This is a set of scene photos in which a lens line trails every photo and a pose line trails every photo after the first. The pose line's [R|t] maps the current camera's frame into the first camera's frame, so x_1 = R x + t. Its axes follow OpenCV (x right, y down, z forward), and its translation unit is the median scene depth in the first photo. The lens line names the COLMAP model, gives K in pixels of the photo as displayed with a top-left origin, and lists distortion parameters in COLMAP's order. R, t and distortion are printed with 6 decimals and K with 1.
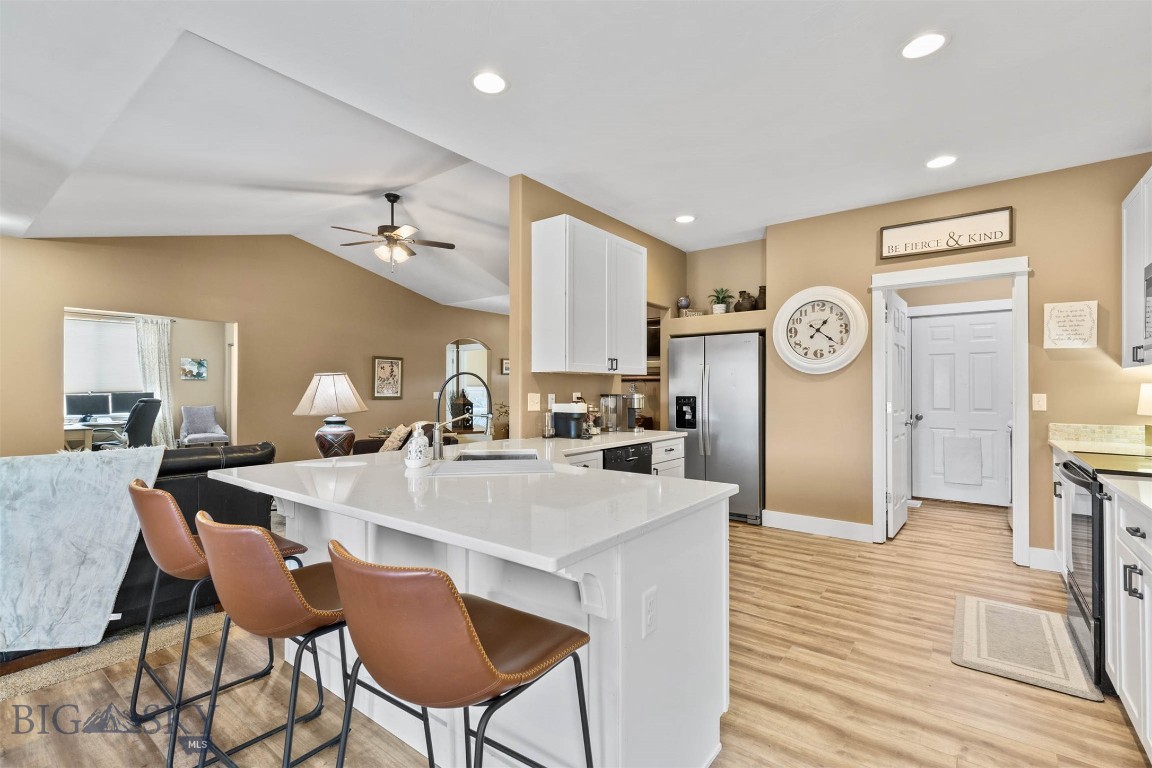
lens RADIAL K [[525.2, 0, 575.5], [0, 525.2, 387.5], [0, 0, 1]] dist [0.011345, -0.000993]
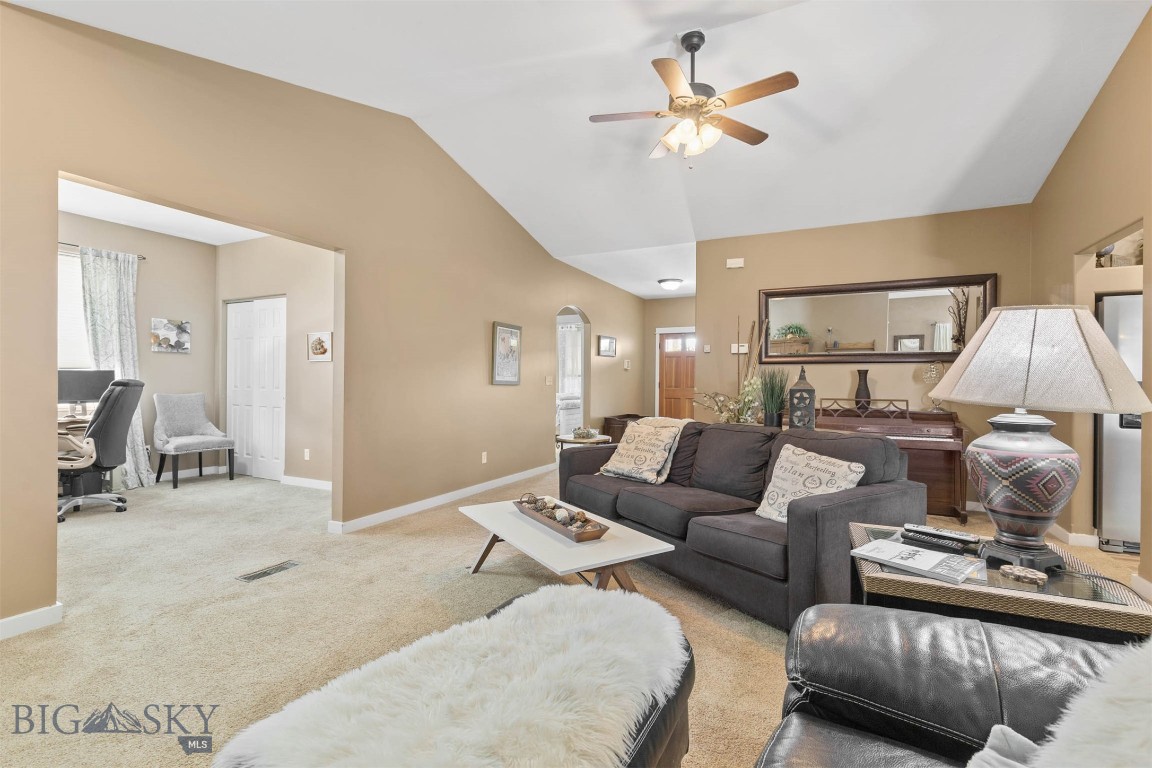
lens RADIAL K [[521.5, 0, 580.1], [0, 521.5, 379.4], [0, 0, 1]] dist [0.021588, -0.007400]
pose [[0.980463, 0.010105, 0.196442, -0.729275], [-0.010325, 0.999947, 0.000095, 0.026510], [-0.196431, -0.002121, 0.980515, 0.549234]]
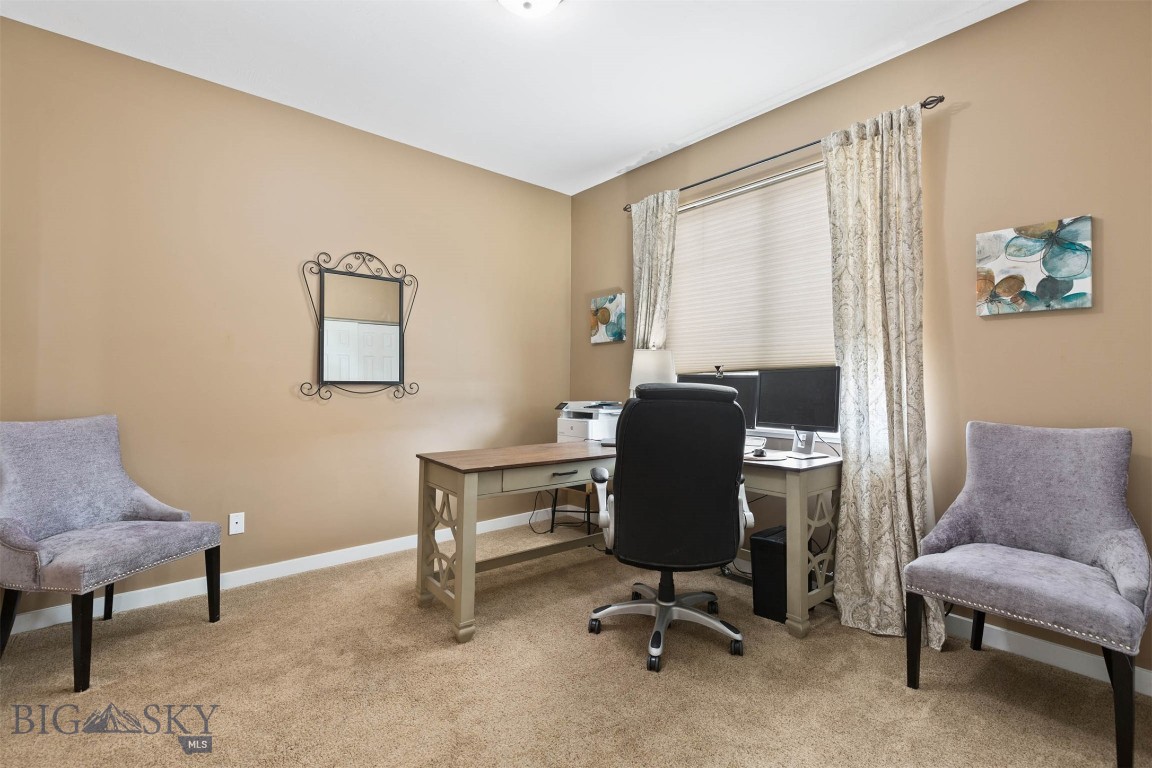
lens RADIAL K [[527.5, 0, 588.4], [0, 527.5, 375.8], [0, 0, 1]] dist [0.024163, 0.000107]
pose [[-0.192285, -0.013946, -0.981240, -0.907443], [-0.001444, 0.999902, -0.013929, 0.035568], [0.981338, -0.001262, -0.192286, 1.731129]]
